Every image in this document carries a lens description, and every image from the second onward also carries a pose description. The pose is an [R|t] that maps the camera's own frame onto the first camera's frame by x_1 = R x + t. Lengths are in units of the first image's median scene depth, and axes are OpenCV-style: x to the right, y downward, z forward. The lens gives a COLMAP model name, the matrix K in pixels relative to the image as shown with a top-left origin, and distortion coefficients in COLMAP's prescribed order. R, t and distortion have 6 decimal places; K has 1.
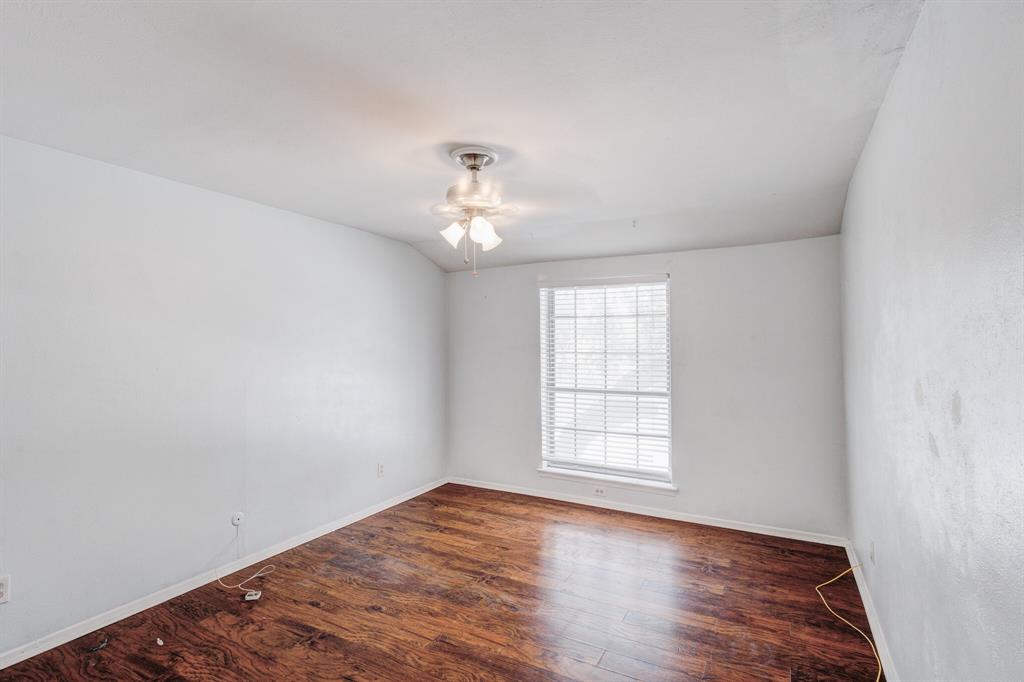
lens RADIAL K [[489.8, 0, 512.0], [0, 489.8, 341.0], [0, 0, 1]] dist [0.001522, 0.000277]
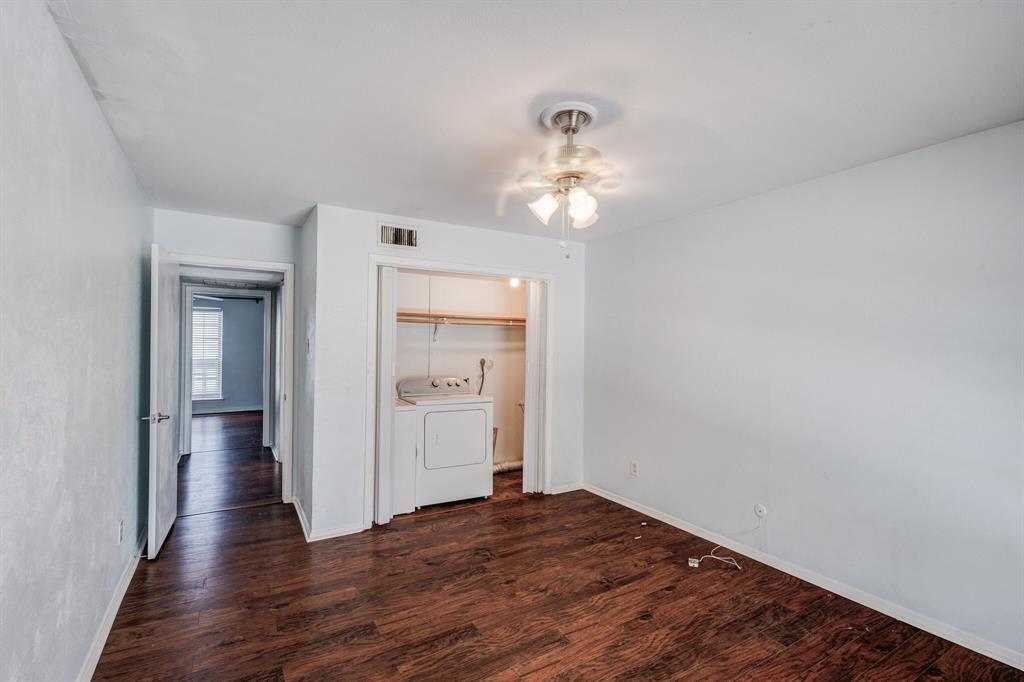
lens RADIAL K [[468.6, 0, 512.9], [0, 468.6, 342.1], [0, 0, 1]] dist [0.010491, 0.000104]
pose [[-0.492054, 0.000030, -0.870565, 0.676436], [0.001040, 0.999999, -0.000554, 0.019526], [0.870564, -0.001178, -0.492054, 1.303733]]
